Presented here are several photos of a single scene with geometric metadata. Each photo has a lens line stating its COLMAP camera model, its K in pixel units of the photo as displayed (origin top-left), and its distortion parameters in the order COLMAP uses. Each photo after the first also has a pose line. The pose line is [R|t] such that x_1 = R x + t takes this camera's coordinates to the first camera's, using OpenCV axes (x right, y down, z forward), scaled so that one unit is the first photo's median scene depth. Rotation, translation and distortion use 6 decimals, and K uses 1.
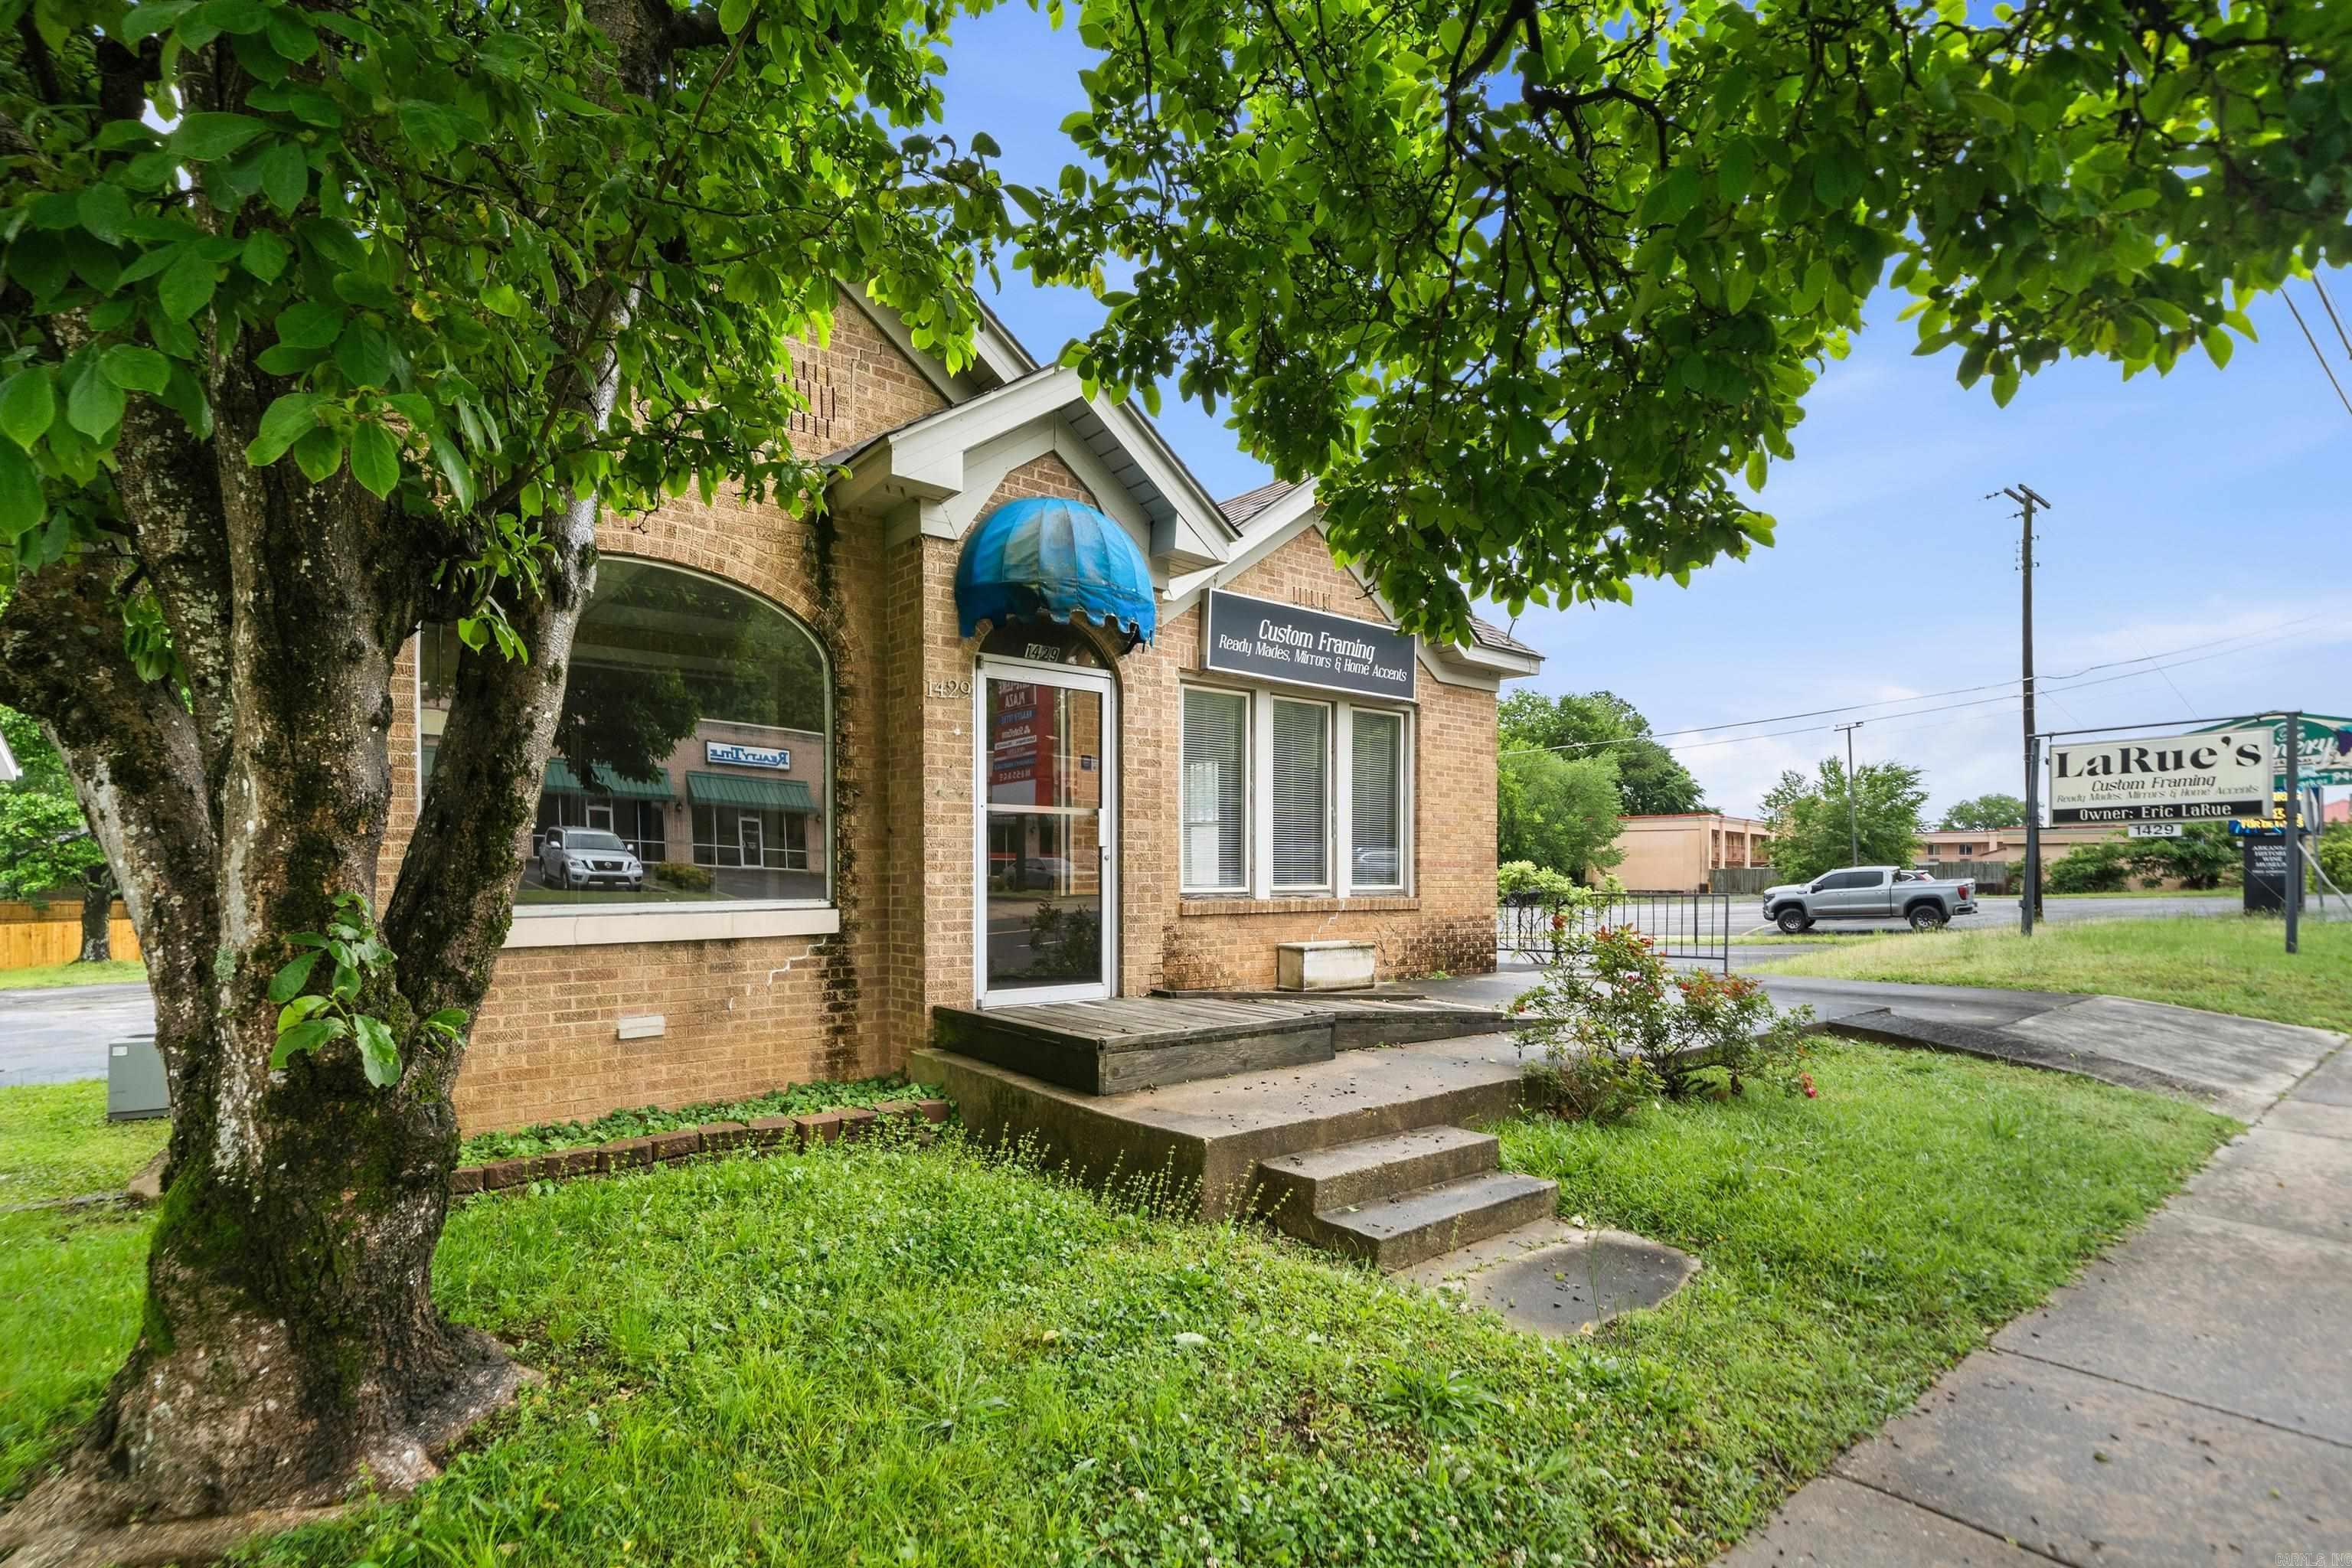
lens RADIAL K [[1149.3, 0, 1174.2], [0, 1149.3, 786.2], [0, 0, 1]] dist [-0.001326, -0.000163]
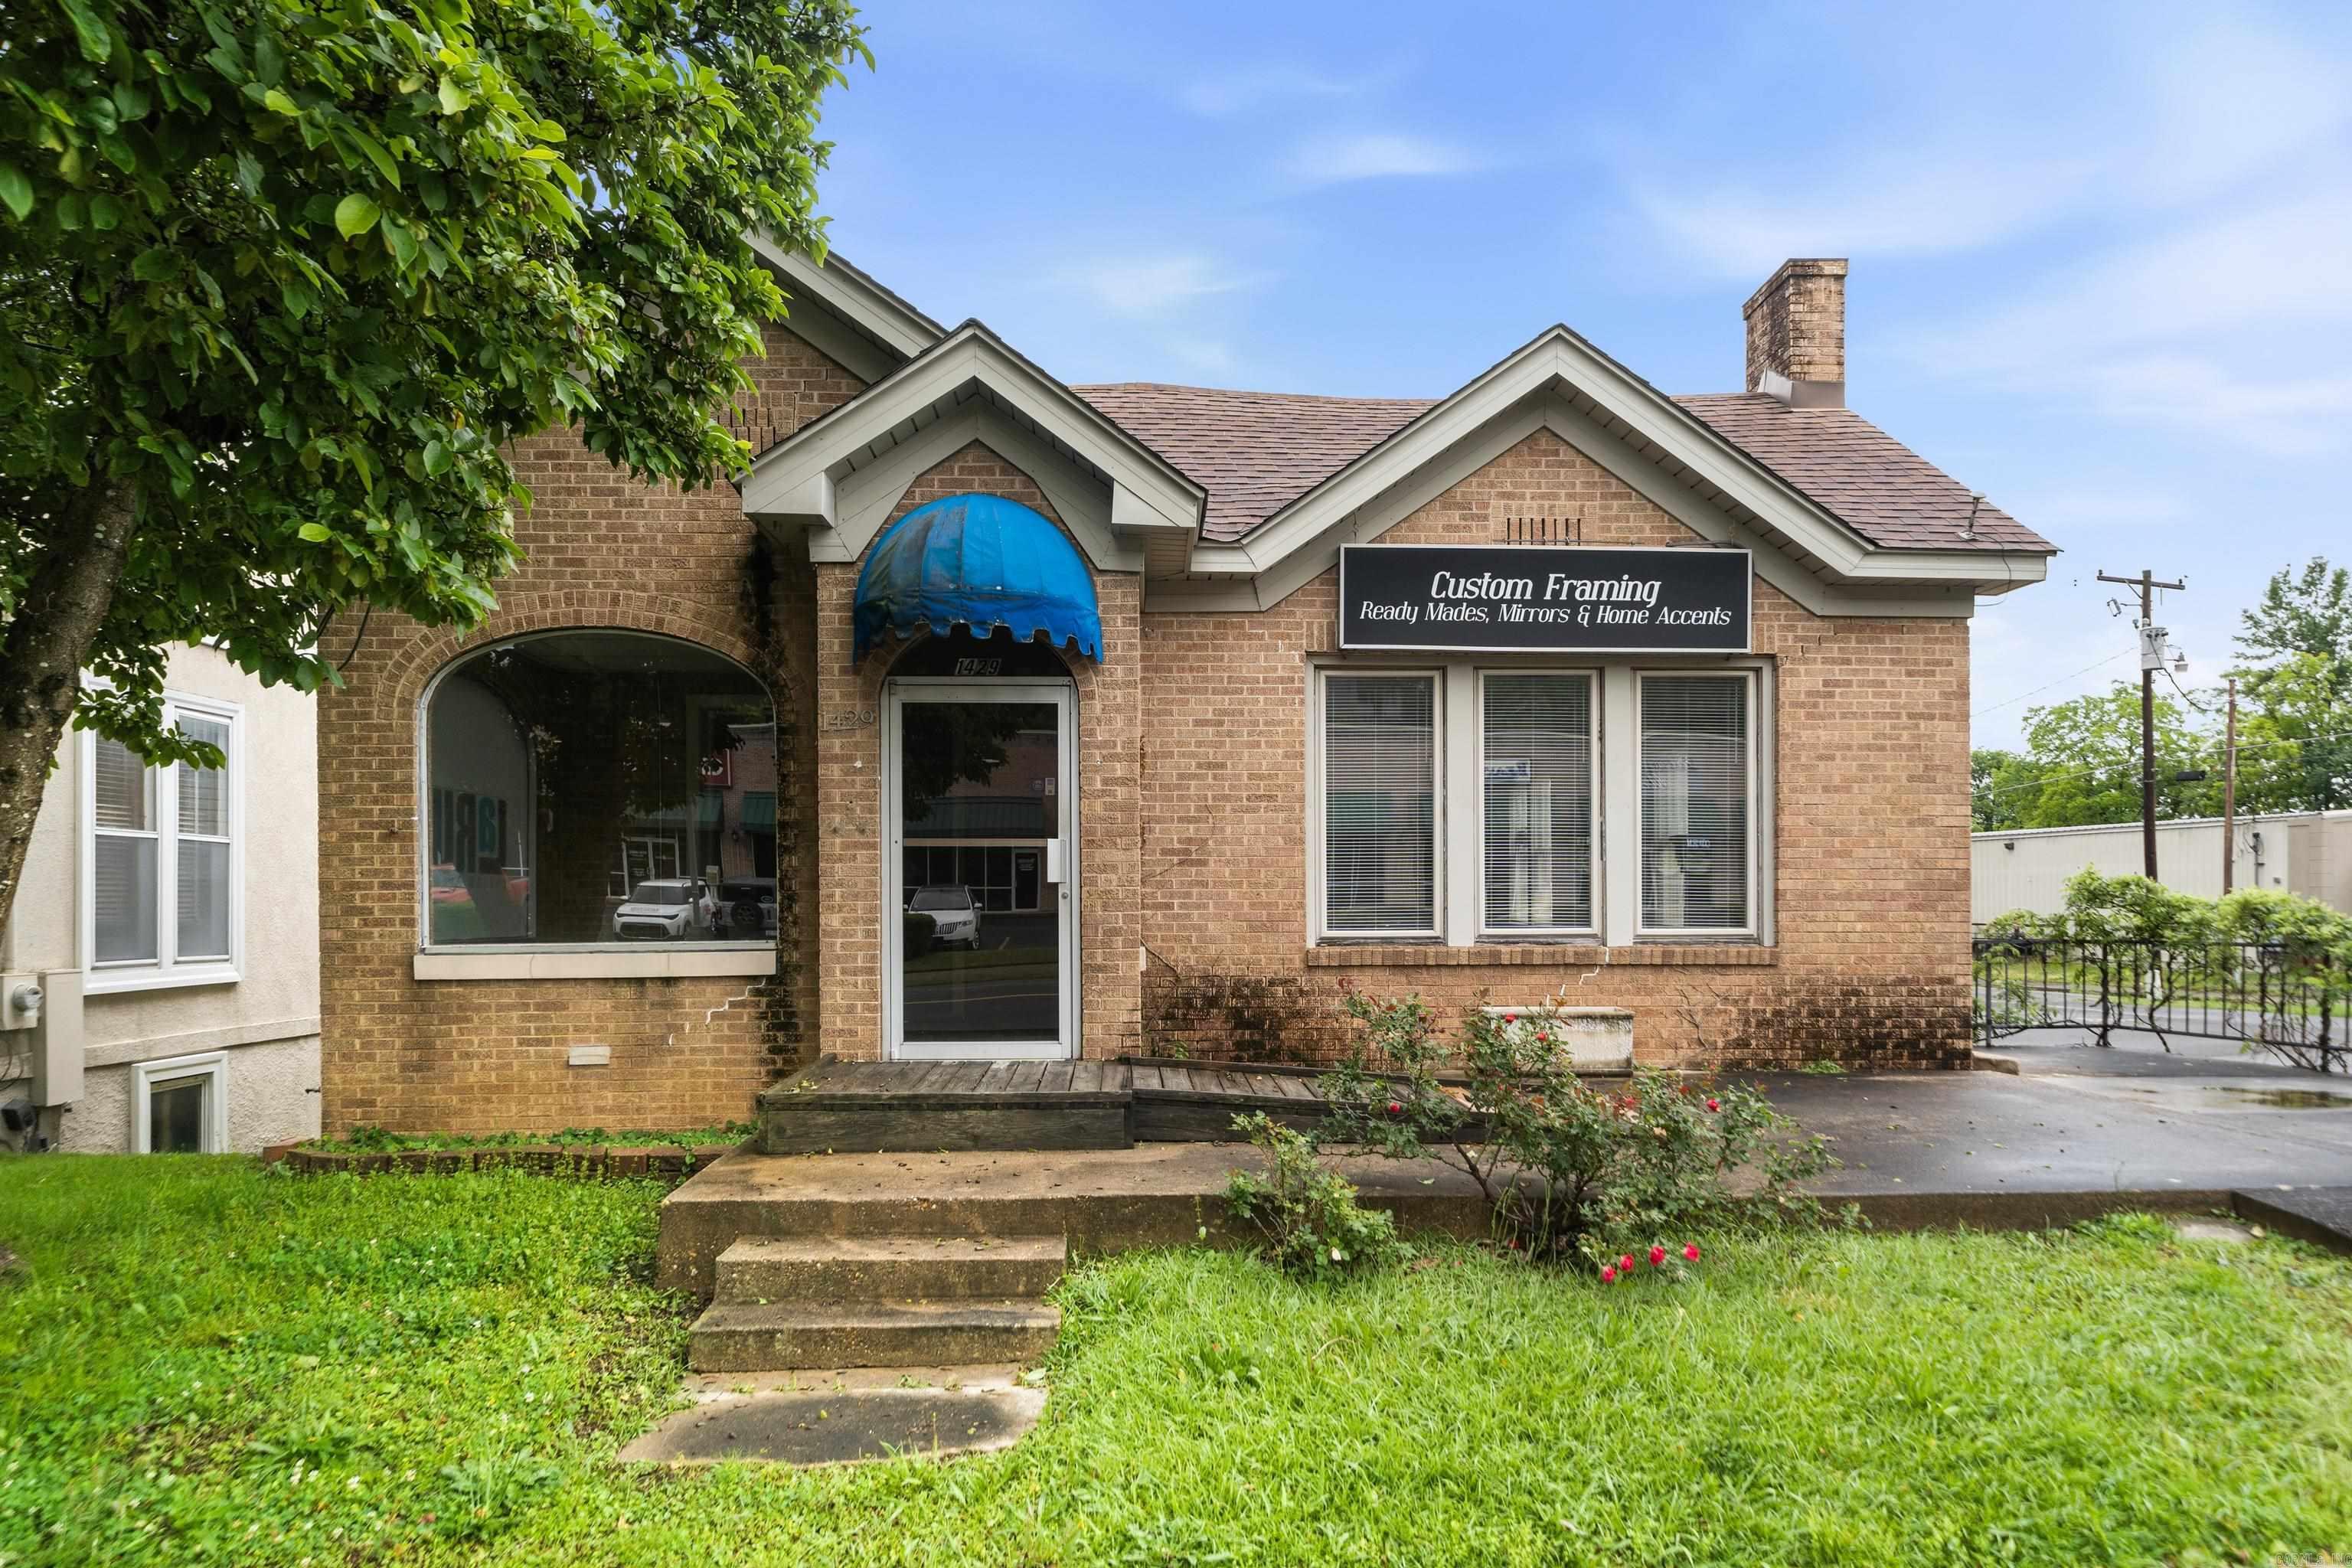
lens RADIAL K [[1449.5, 0, 1175.2], [0, 1449.5, 781.7], [0, 0, 1]] dist [0.000104, -0.000093]
pose [[0.793814, -0.056189, -0.605560, 0.728598], [0.049748, 0.998385, -0.027425, 0.012281], [0.606123, -0.008355, 0.795327, 0.208832]]
